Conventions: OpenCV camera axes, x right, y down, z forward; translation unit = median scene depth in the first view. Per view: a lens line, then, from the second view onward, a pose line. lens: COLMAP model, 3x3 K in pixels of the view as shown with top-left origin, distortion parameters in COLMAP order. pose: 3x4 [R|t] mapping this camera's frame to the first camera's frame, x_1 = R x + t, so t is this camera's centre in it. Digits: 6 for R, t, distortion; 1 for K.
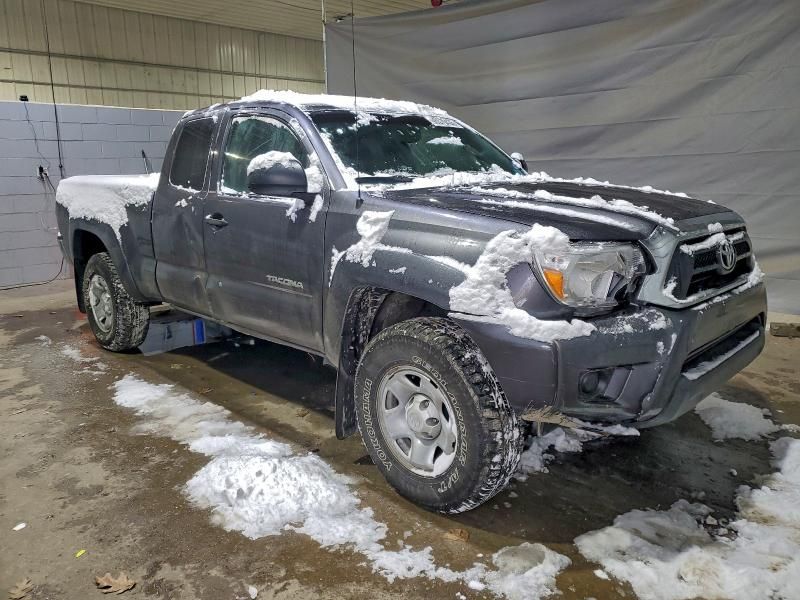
lens RADIAL K [[621.9, 0, 400.0], [0, 621.9, 300.0], [0, 0, 1]] dist [0.008231, 0.009356]
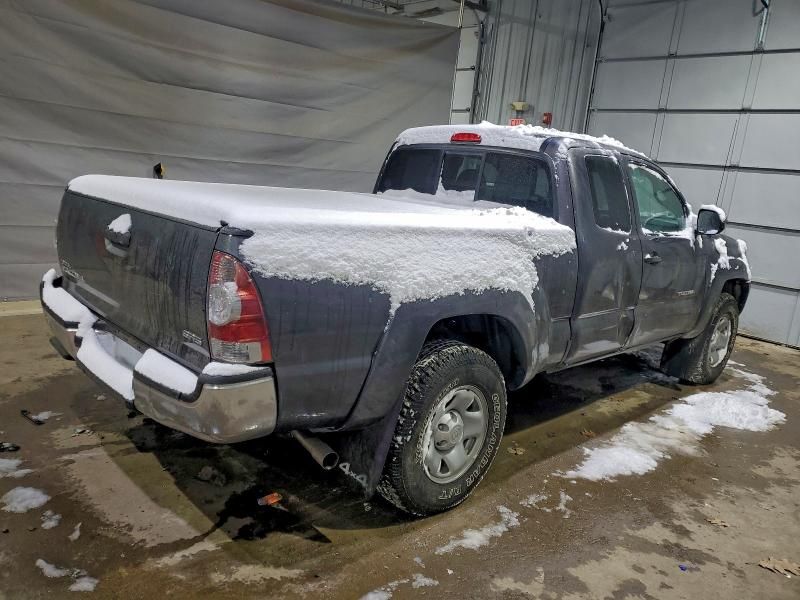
lens RADIAL K [[630.9, 0, 400.0], [0, 630.9, 300.0], [0, 0, 1]] dist [0.036174, 0.003444]
pose [[-0.002987, -0.188774, 0.982016, -1.344142], [0.118200, 0.975069, 0.187799, -0.302017], [-0.992985, 0.116635, 0.019401, 1.340377]]
